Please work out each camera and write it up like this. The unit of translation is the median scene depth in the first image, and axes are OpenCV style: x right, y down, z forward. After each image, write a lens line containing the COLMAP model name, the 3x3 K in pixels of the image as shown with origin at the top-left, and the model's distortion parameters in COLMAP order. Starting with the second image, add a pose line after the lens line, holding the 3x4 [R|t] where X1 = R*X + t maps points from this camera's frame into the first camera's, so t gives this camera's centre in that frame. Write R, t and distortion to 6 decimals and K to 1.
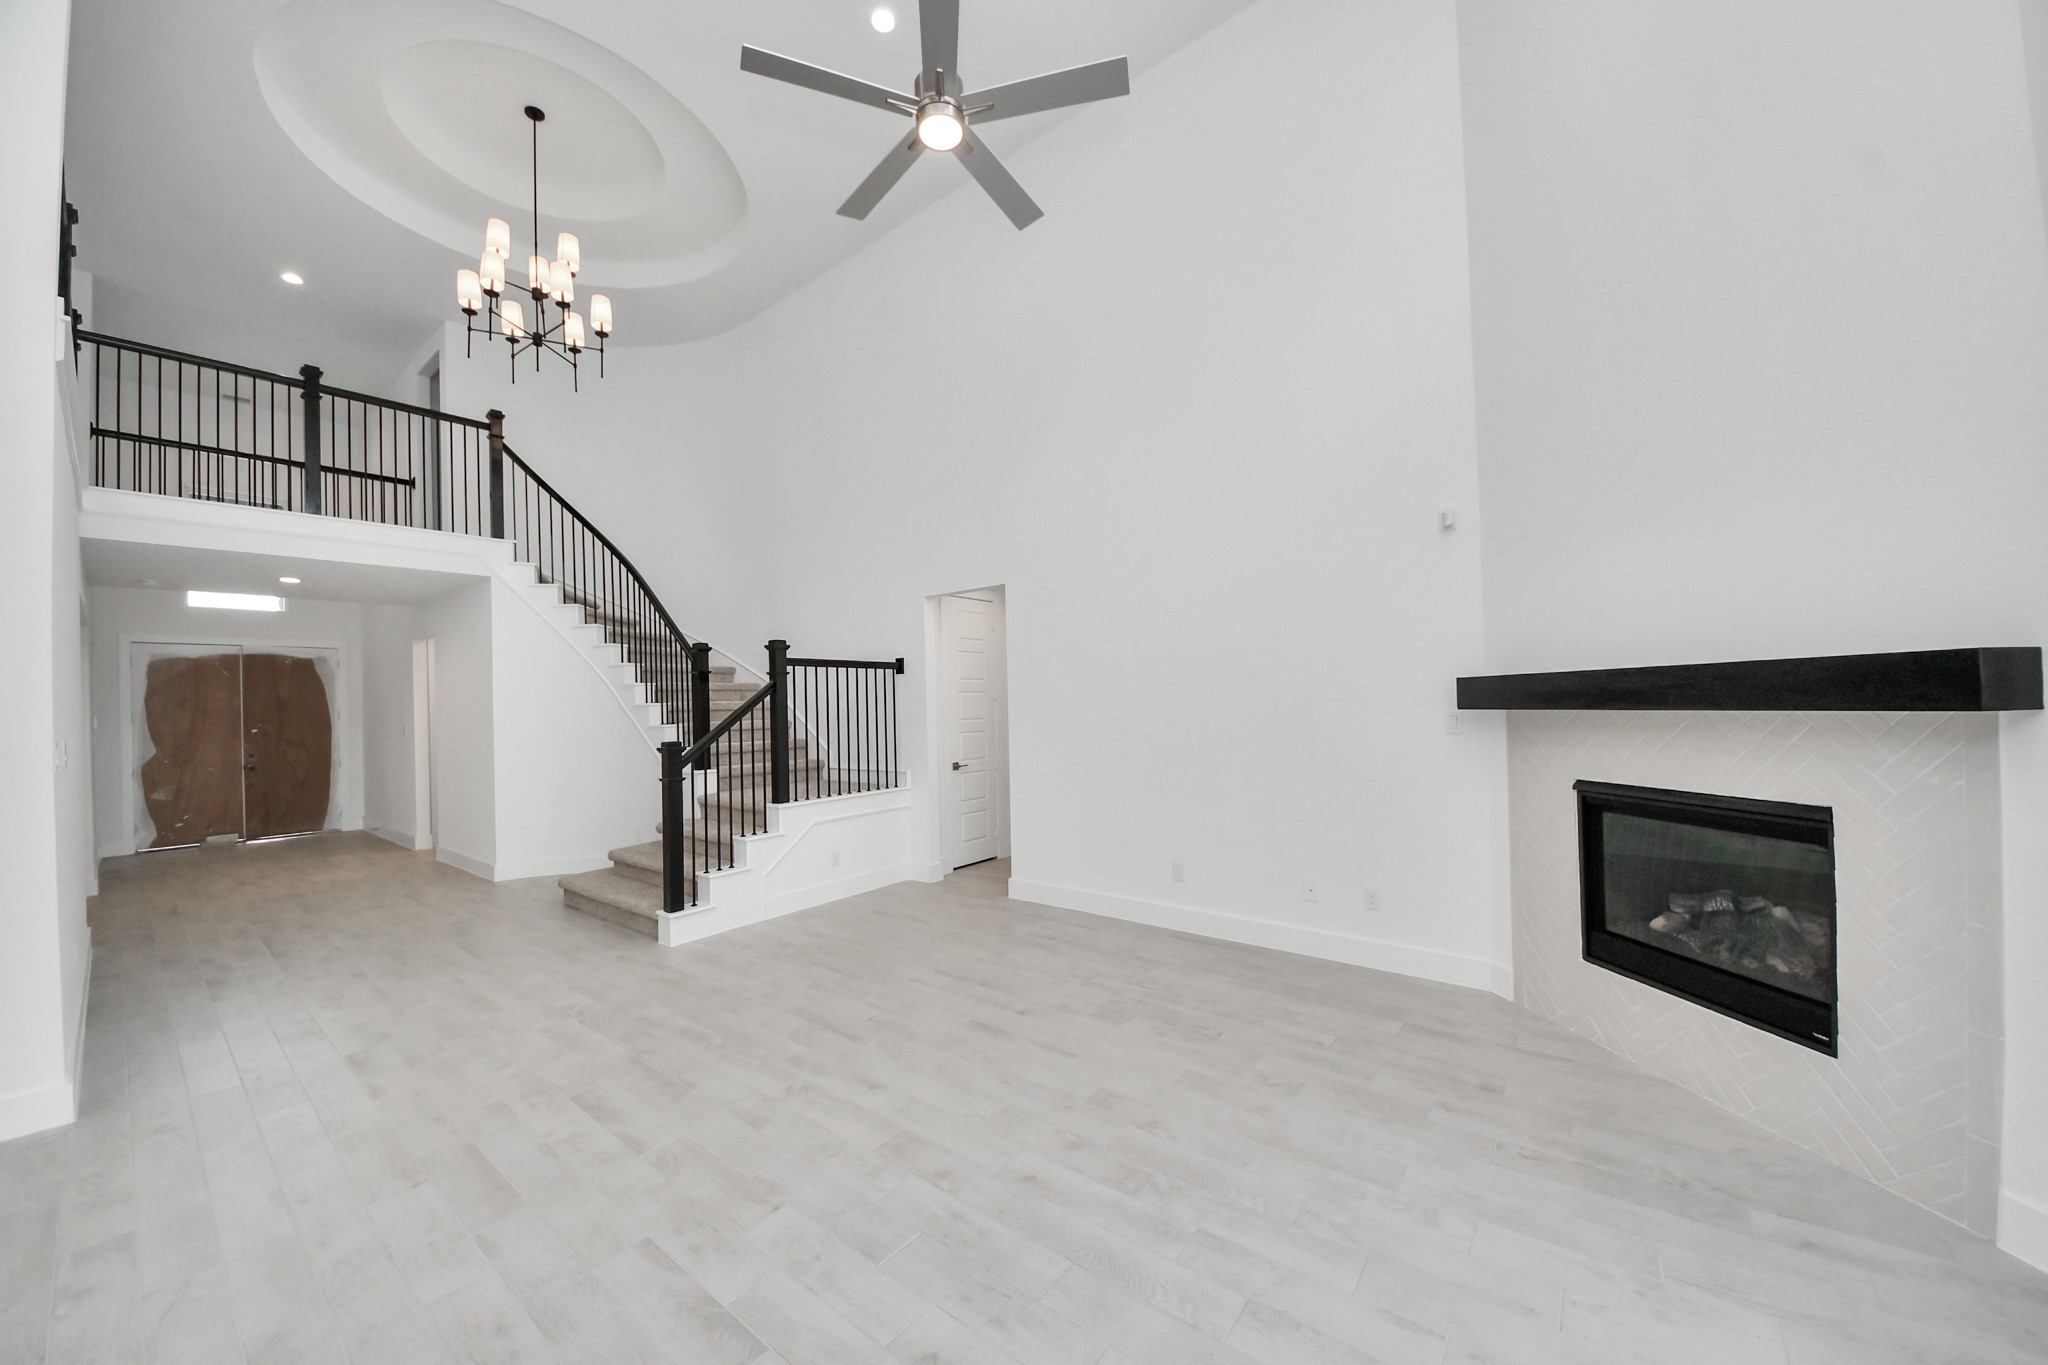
lens RADIAL K [[721.9, 0, 1023.4], [0, 721.9, 697.8], [0, 0, 1]] dist [0.045176, -0.028892]
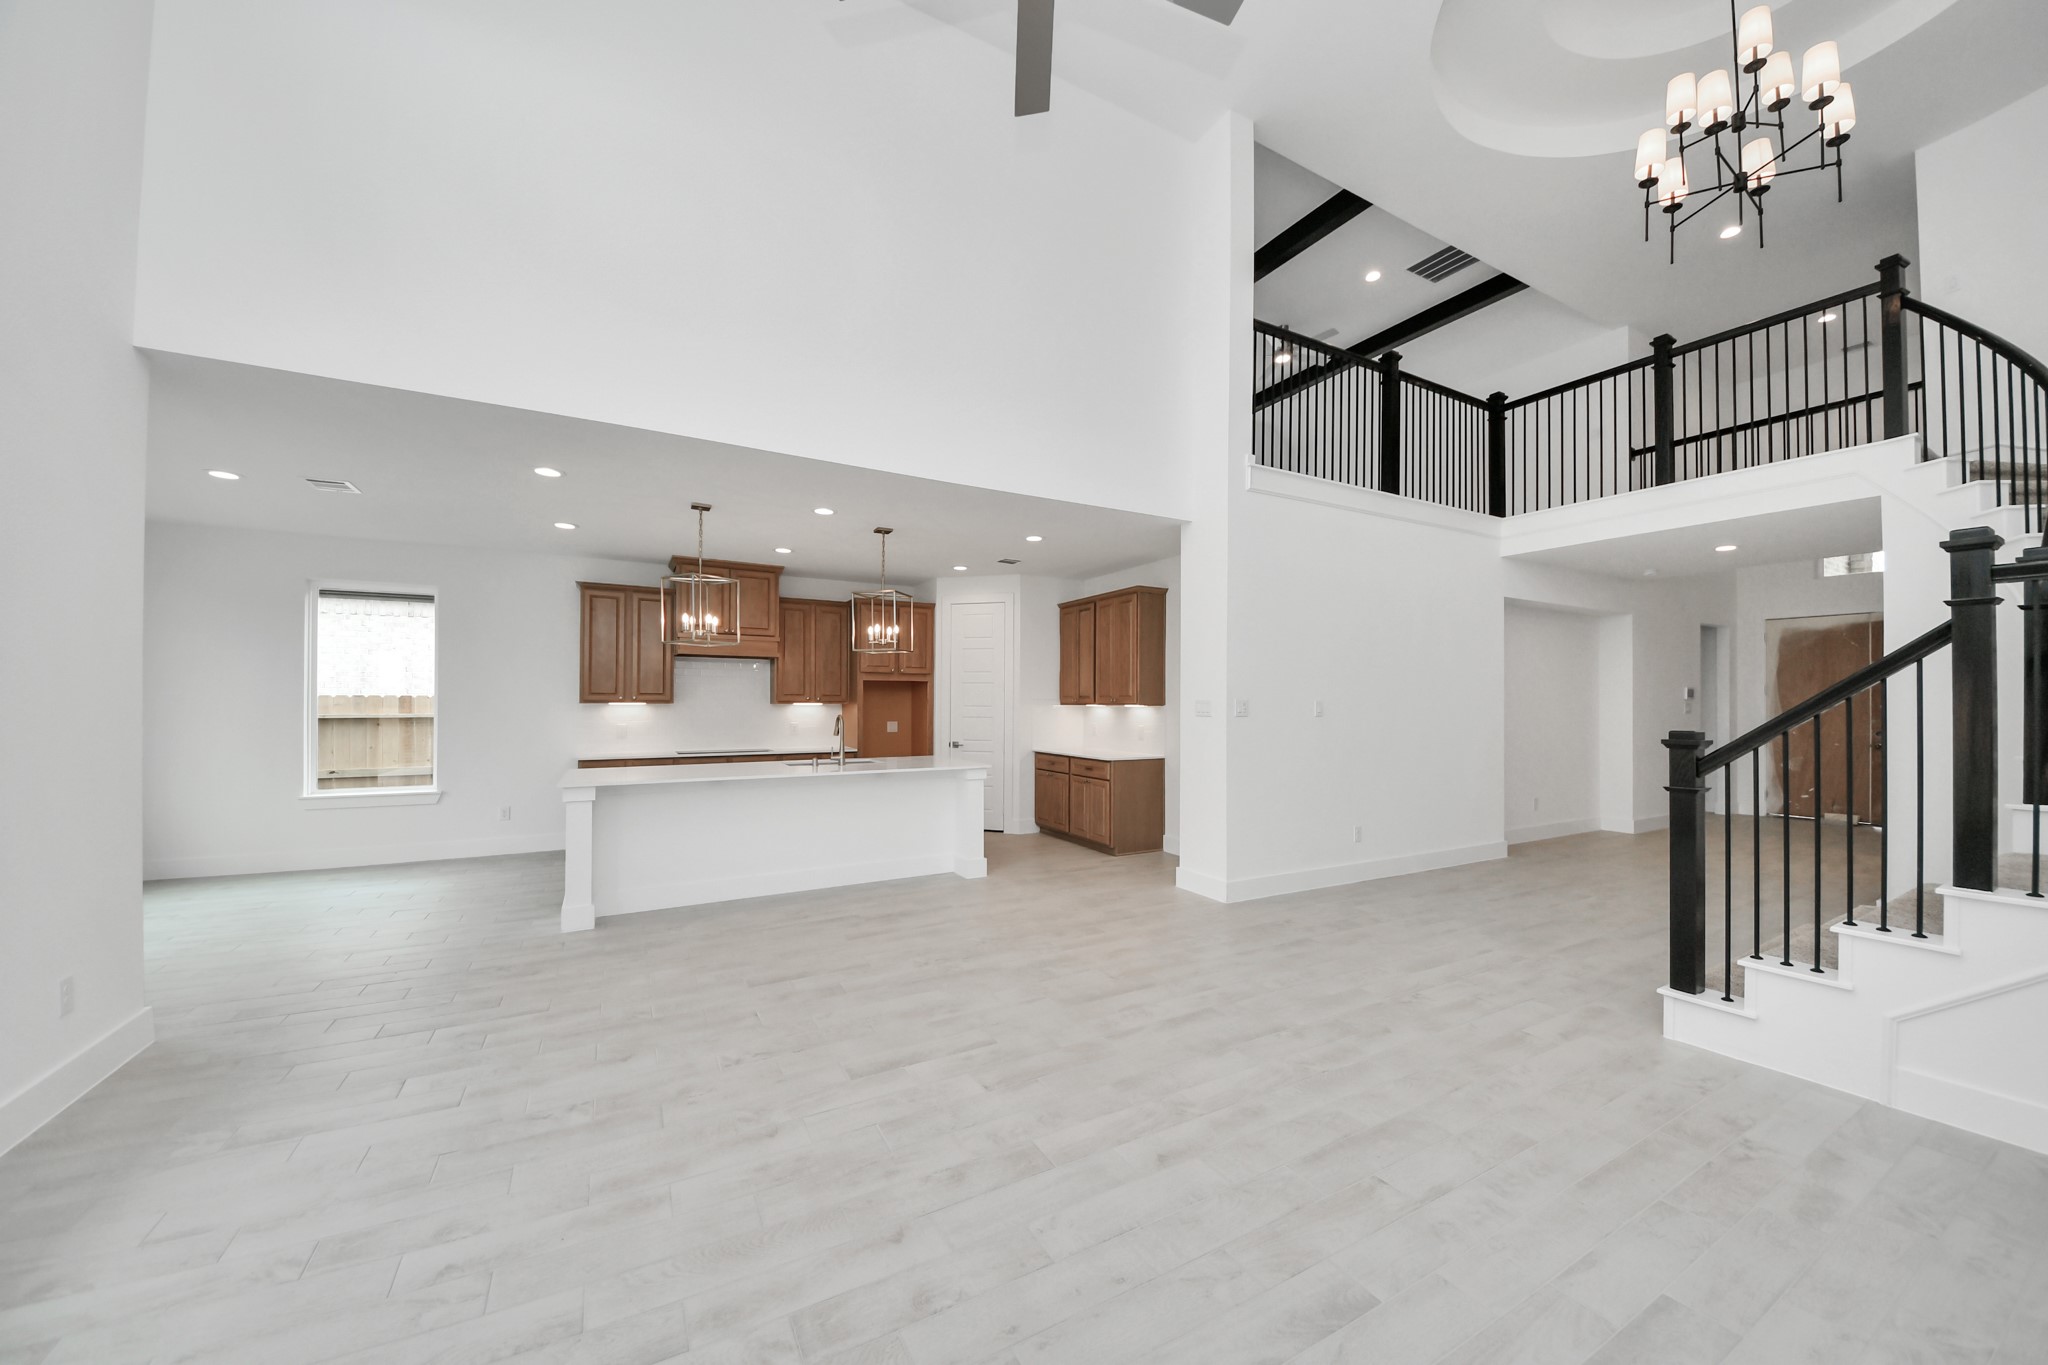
lens RADIAL K [[721.9, 0, 1023.4], [0, 721.9, 697.8], [0, 0, 1]] dist [0.045176, -0.028892]
pose [[-0.383387, 0.020234, -0.923366, 0.547193], [0.015402, 0.999761, 0.015513, 0.016756], [0.923459, -0.008274, -0.383607, 1.106662]]
